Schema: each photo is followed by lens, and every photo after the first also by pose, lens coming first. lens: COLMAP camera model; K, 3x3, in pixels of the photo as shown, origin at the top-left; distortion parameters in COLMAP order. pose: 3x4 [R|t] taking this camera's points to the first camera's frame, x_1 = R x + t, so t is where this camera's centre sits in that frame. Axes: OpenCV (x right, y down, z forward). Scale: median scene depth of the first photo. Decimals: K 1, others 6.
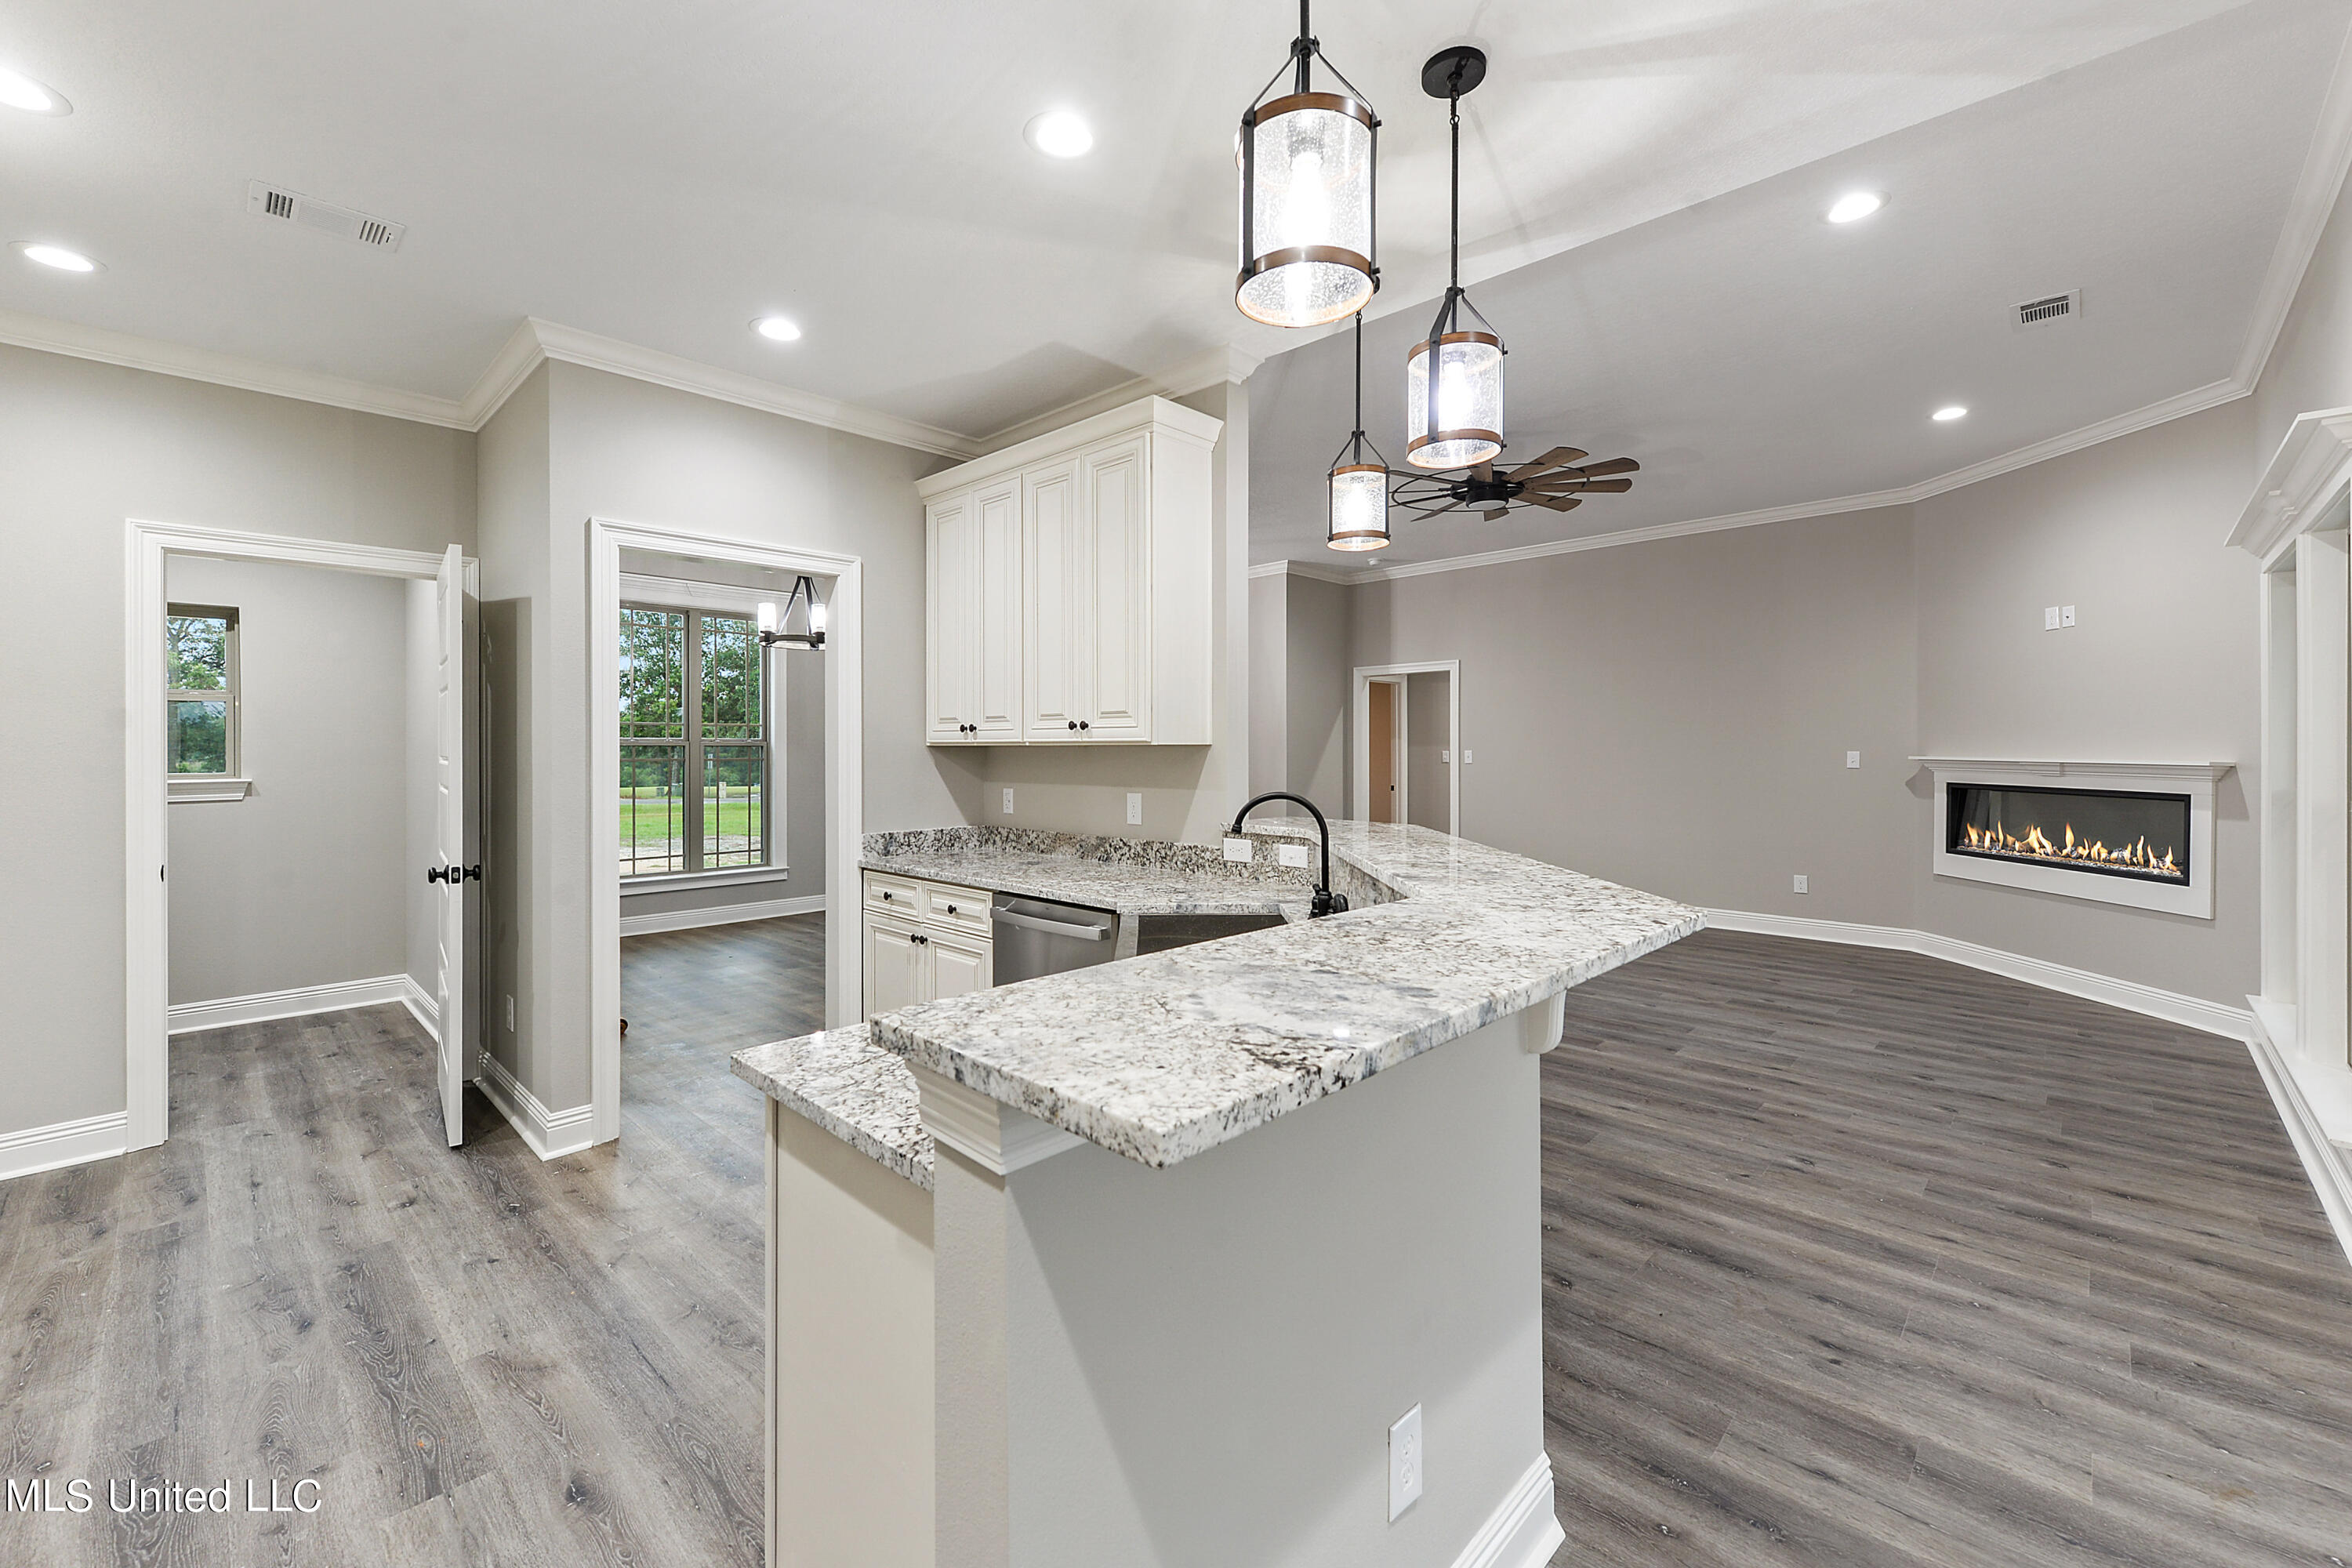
lens RADIAL K [[947.8, 0, 1158.2], [0, 947.8, 761.2], [0, 0, 1]] dist [0.003095, -0.000071]
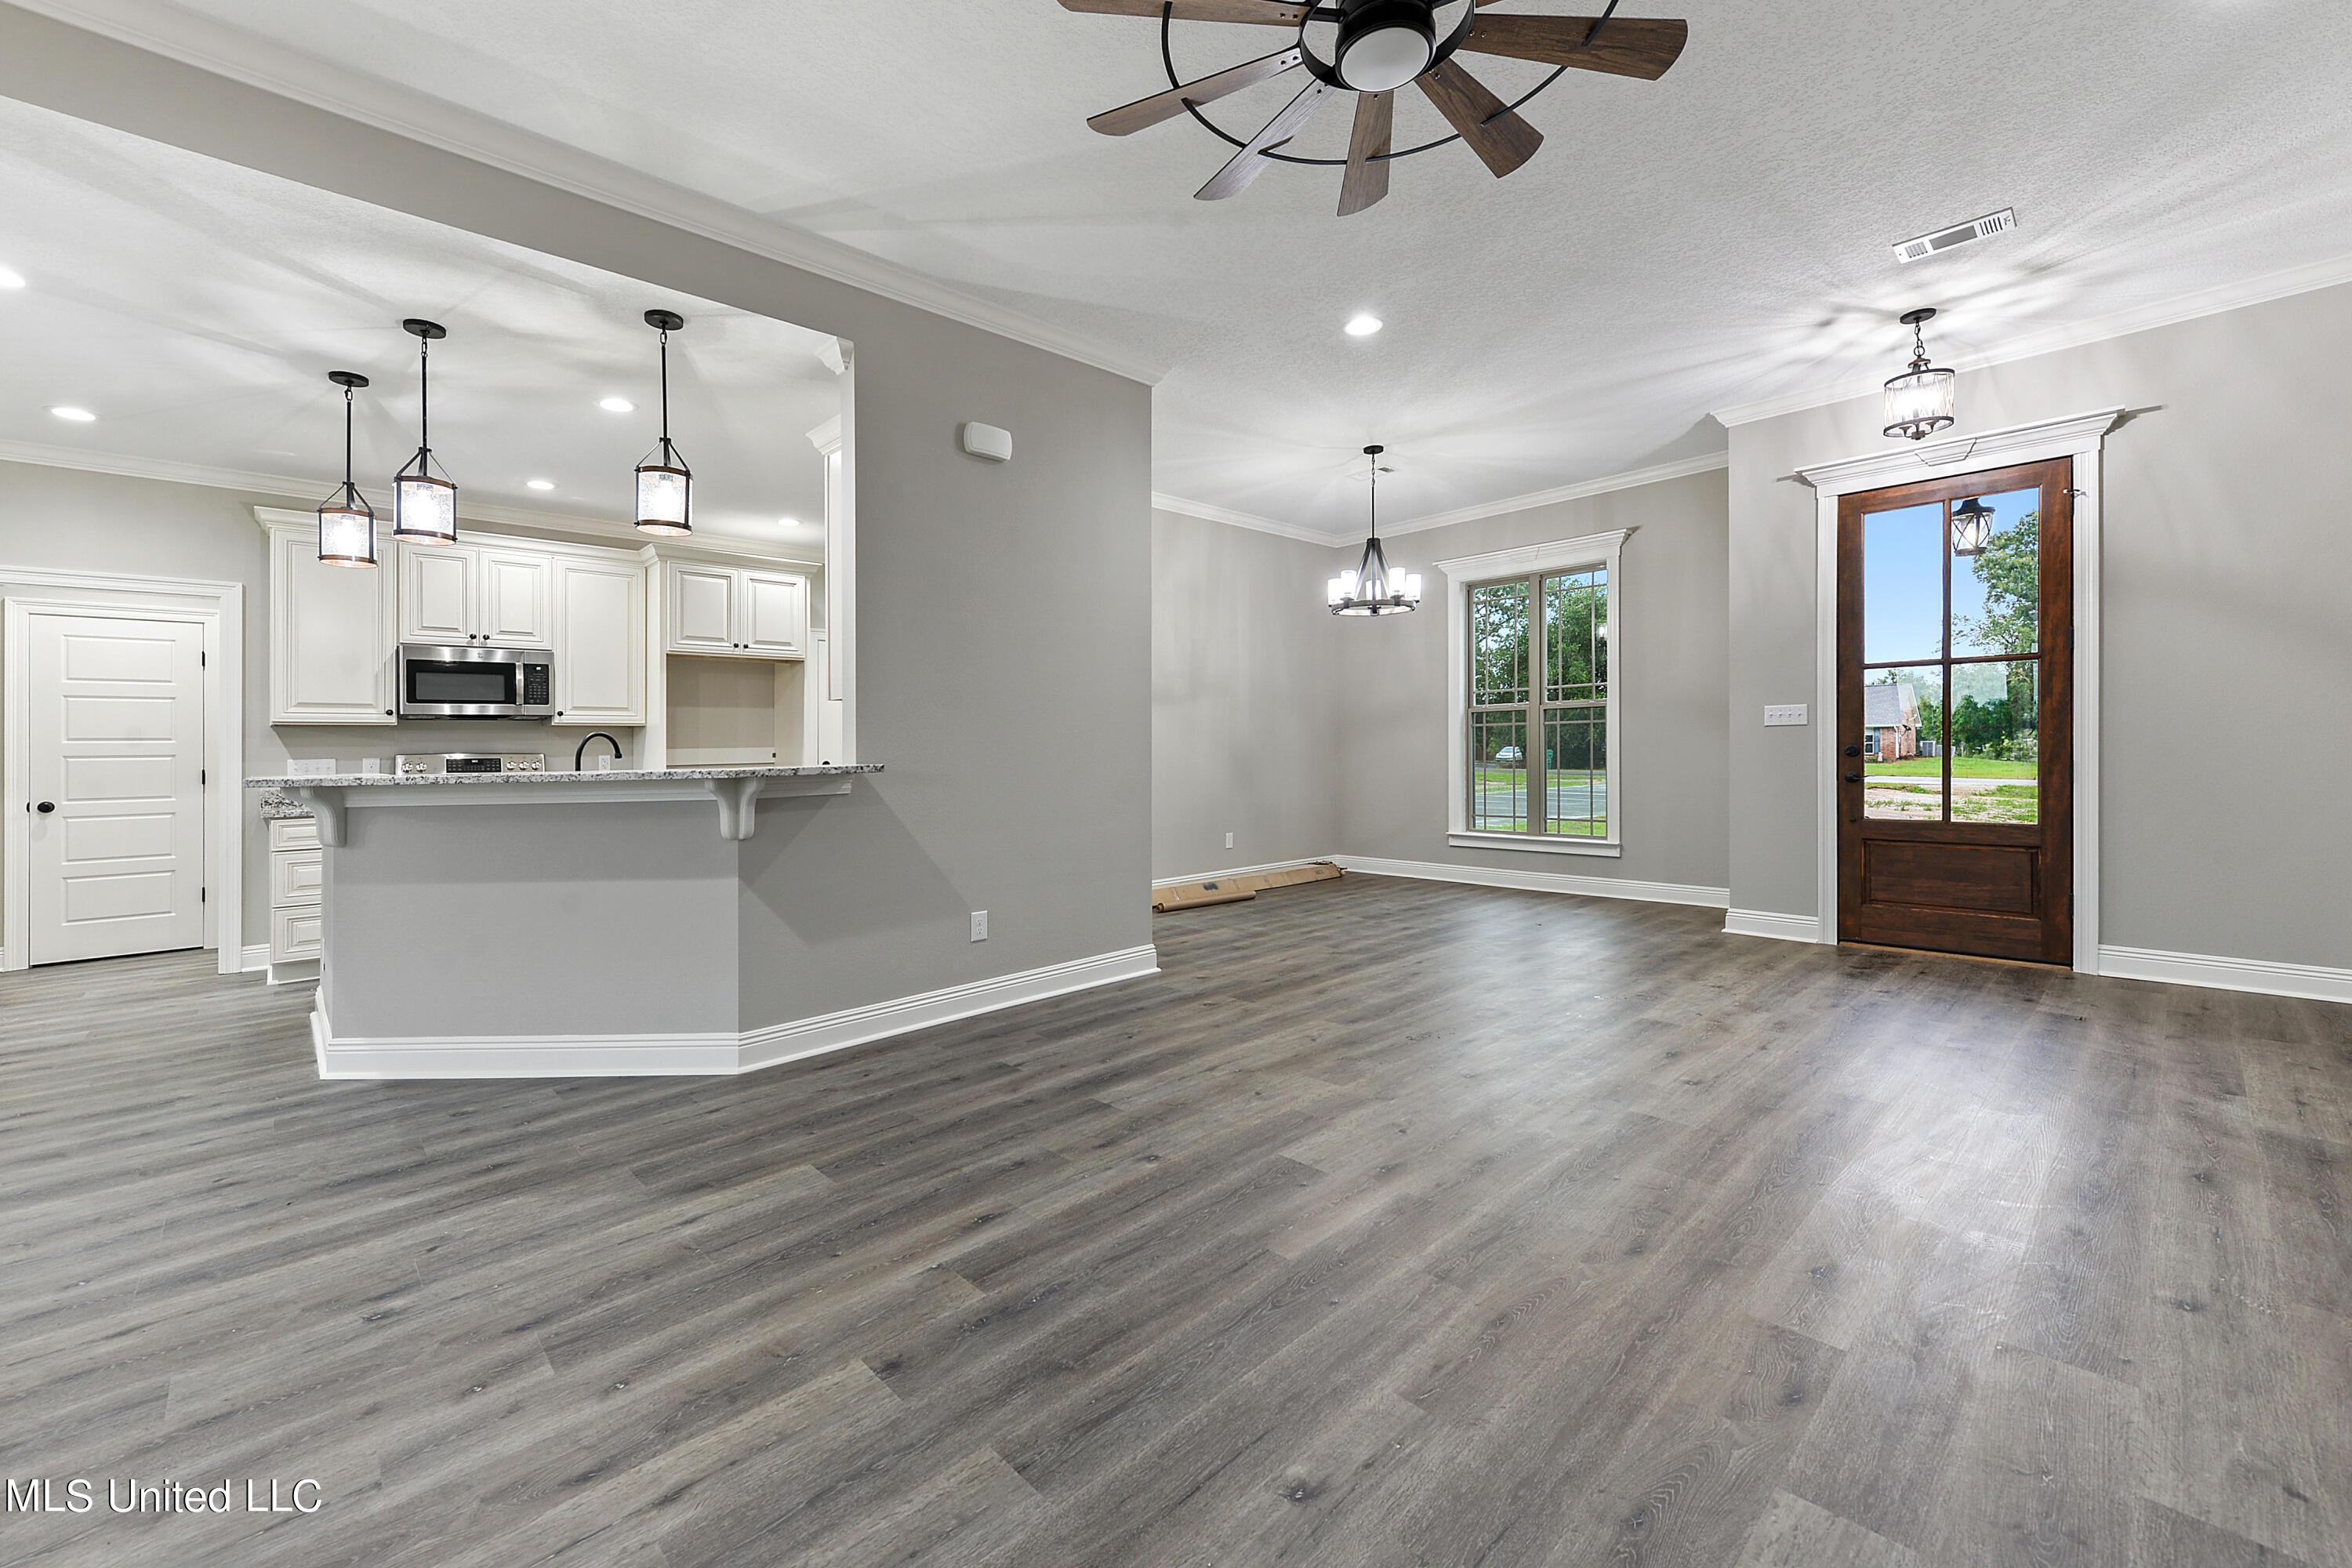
lens RADIAL K [[947.8, 0, 1158.2], [0, 947.8, 761.2], [0, 0, 1]] dist [0.003095, -0.000071]
pose [[-0.038936, 0.017256, -0.999093, 0.722009], [0.007268, 0.999829, 0.016985, 0.025591], [0.999215, -0.006600, -0.039055, 0.866672]]
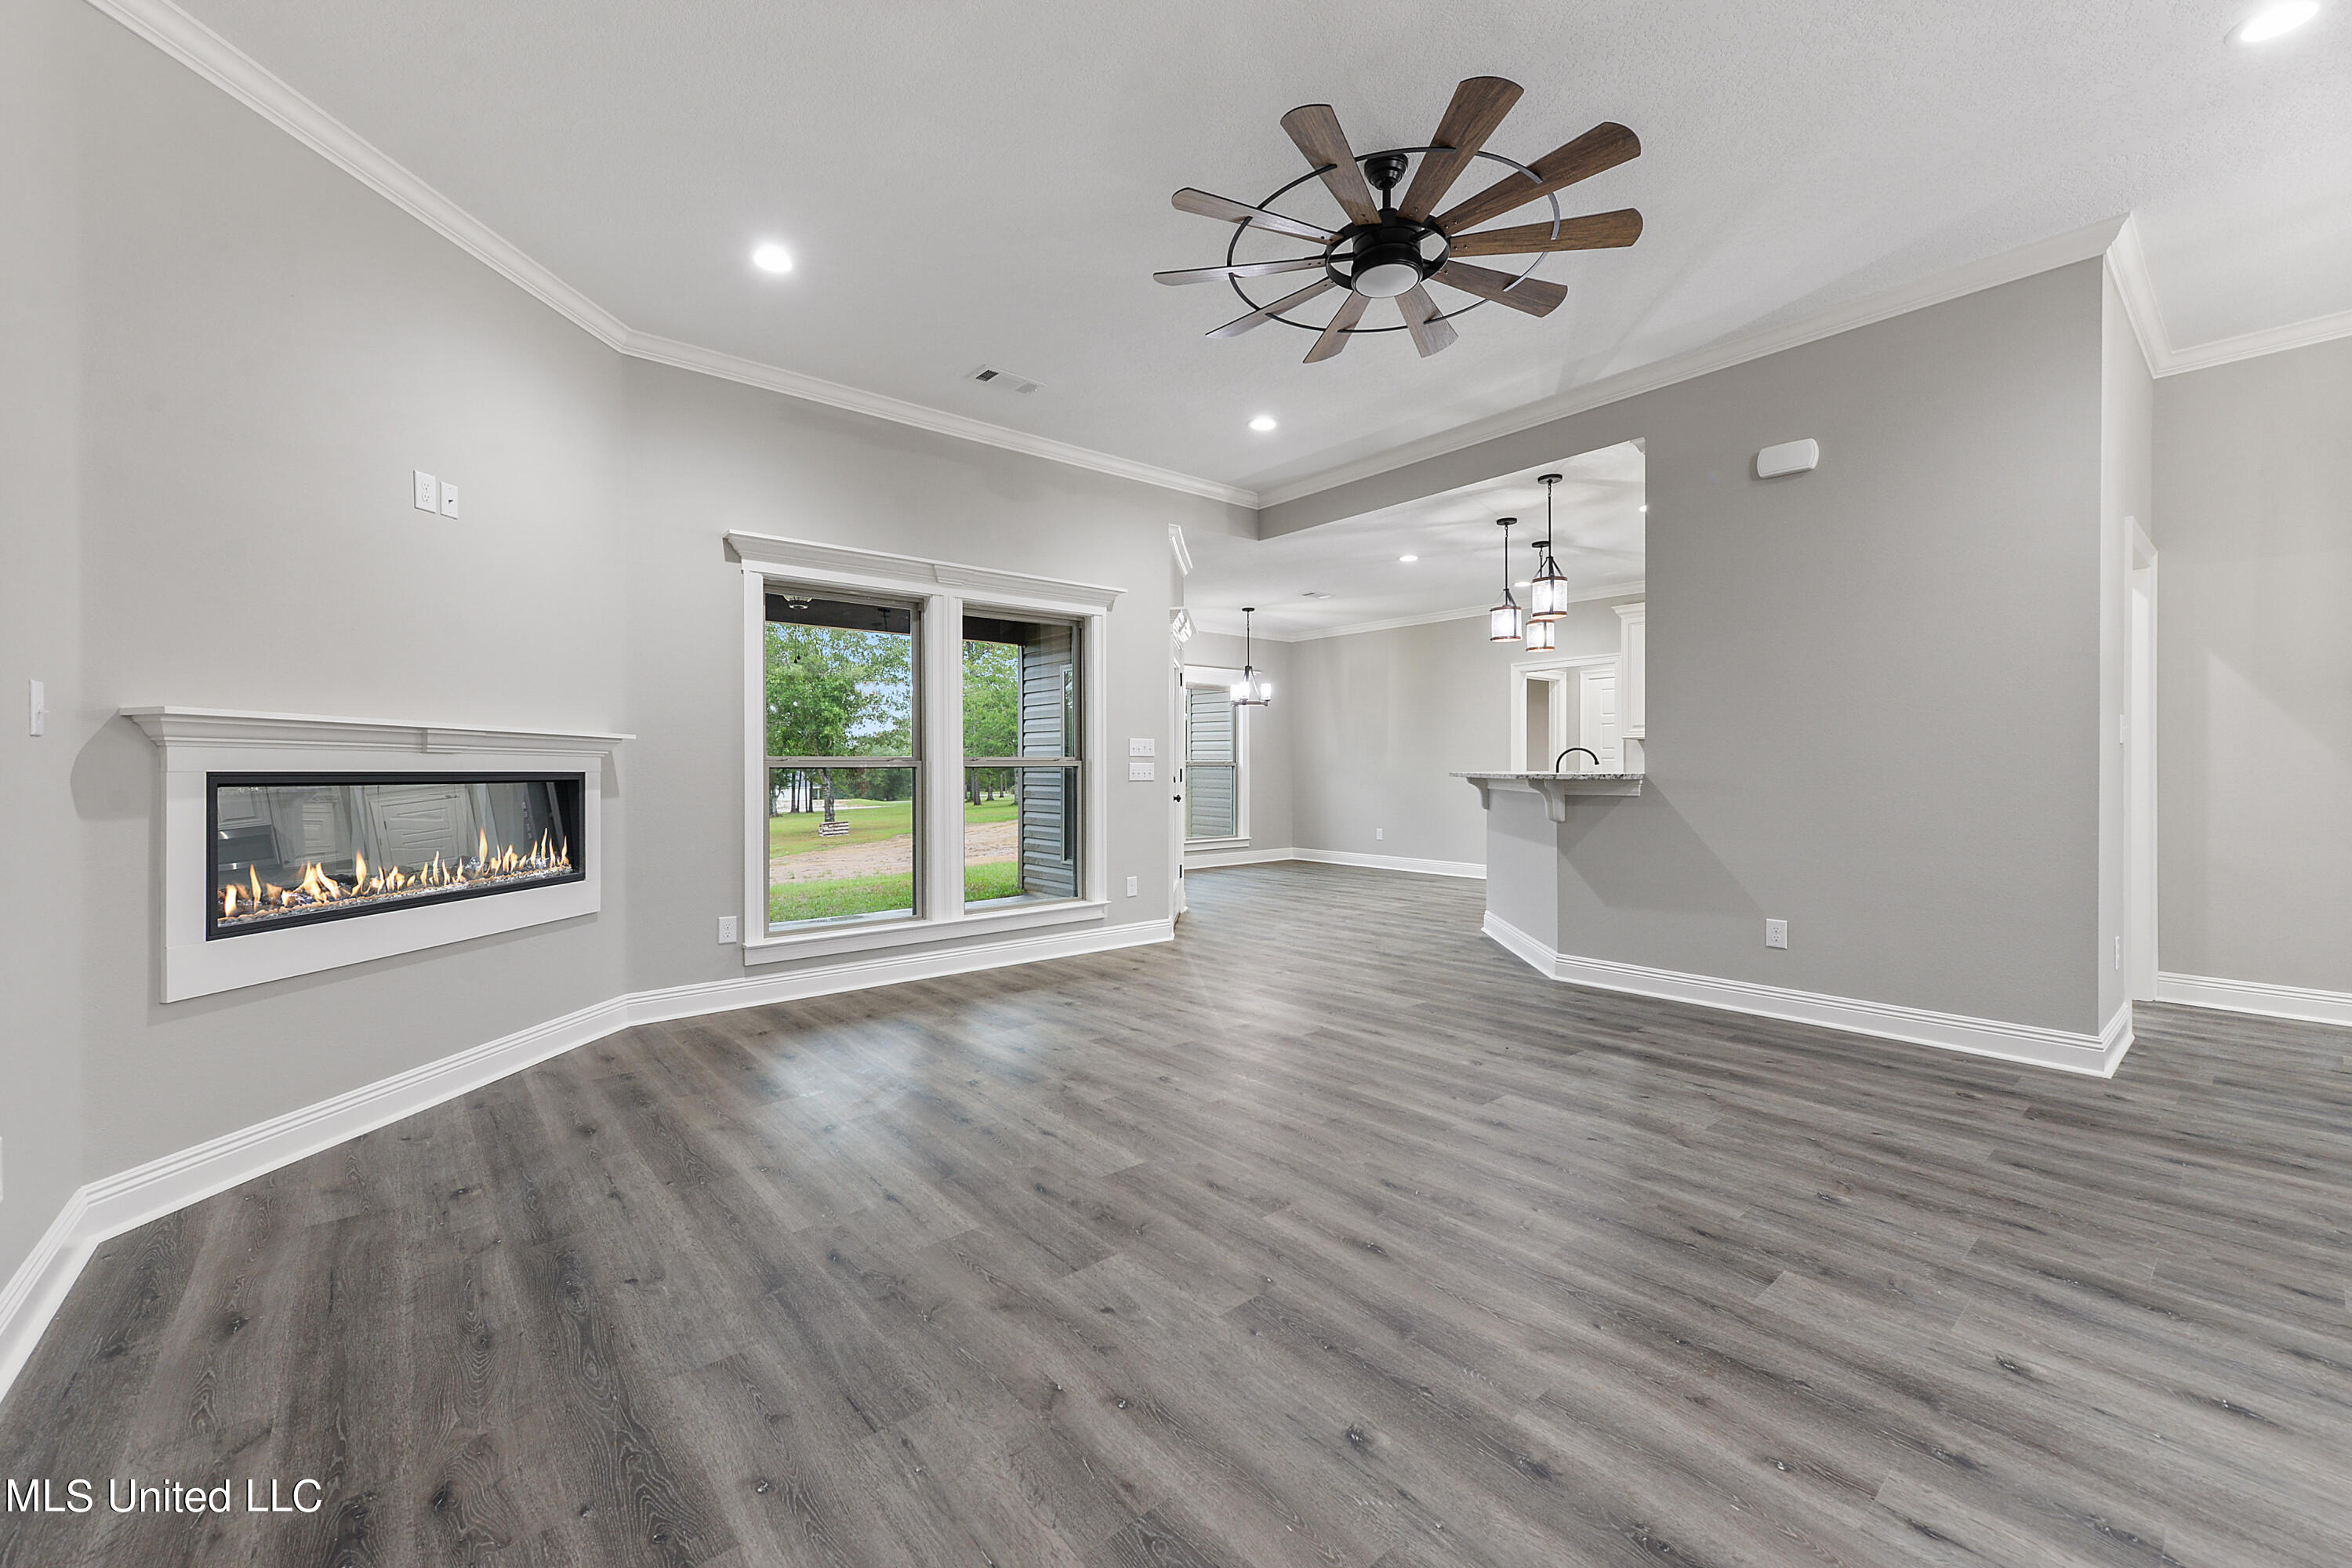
lens RADIAL K [[947.8, 0, 1158.2], [0, 947.8, 761.2], [0, 0, 1]] dist [0.003095, -0.000071]
pose [[-0.994576, 0.005975, 0.103845, 0.402792], [0.006654, 0.999959, 0.006196, 0.019313], [-0.103803, 0.006854, -0.994574, 1.508578]]
